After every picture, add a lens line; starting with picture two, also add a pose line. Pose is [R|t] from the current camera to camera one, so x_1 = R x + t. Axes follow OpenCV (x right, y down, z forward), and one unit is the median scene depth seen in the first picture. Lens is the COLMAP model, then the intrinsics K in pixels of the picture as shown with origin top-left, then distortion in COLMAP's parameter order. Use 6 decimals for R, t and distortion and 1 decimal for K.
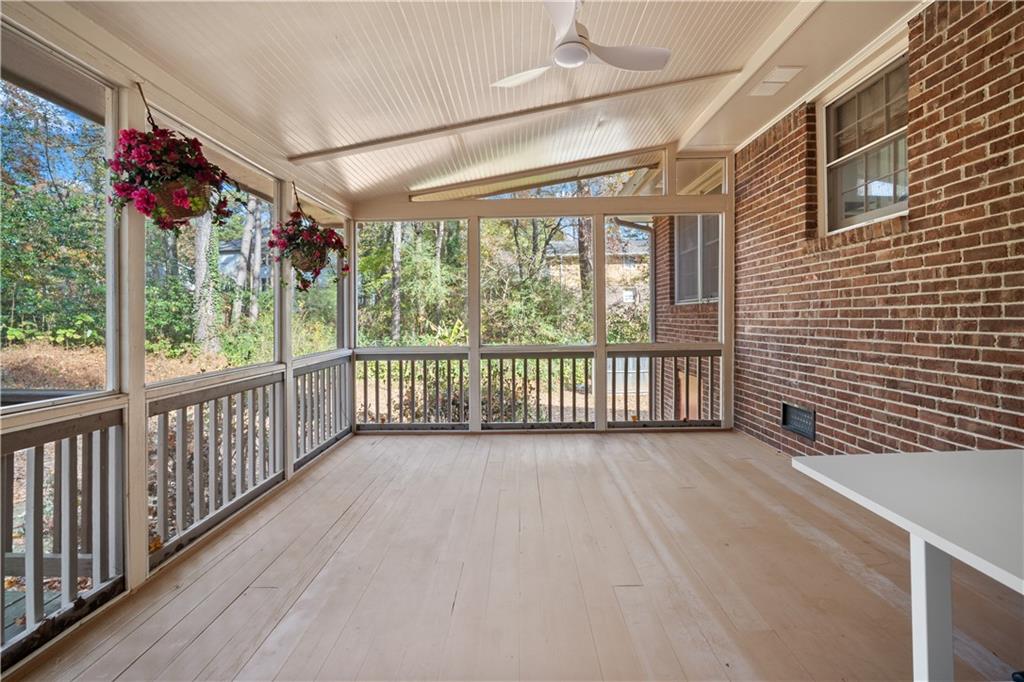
lens RADIAL K [[452.2, 0, 512.5], [0, 452.2, 325.2], [0, 0, 1]] dist [-0.001139, -0.000097]
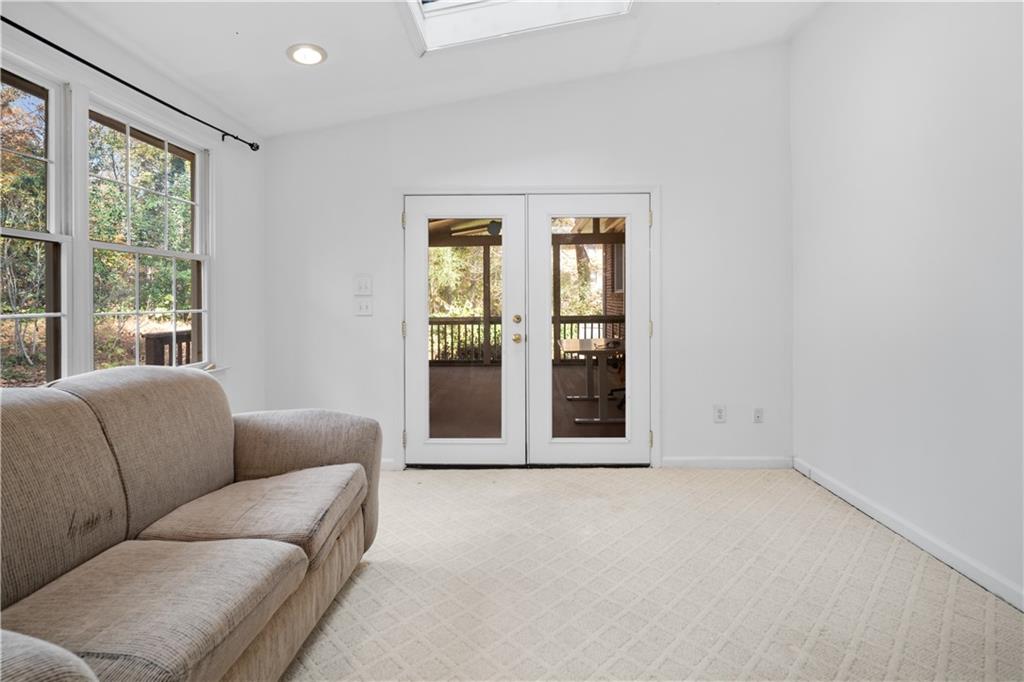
lens RADIAL K [[459.2, 0, 511.6], [0, 459.2, 302.9], [0, 0, 1]] dist [-0.000324, 0.000017]
pose [[0.999955, 0.002096, -0.009211, 0.020942], [-0.002124, 0.999993, -0.003038, -0.003652], [0.009205, 0.003058, 0.999953, -0.534375]]
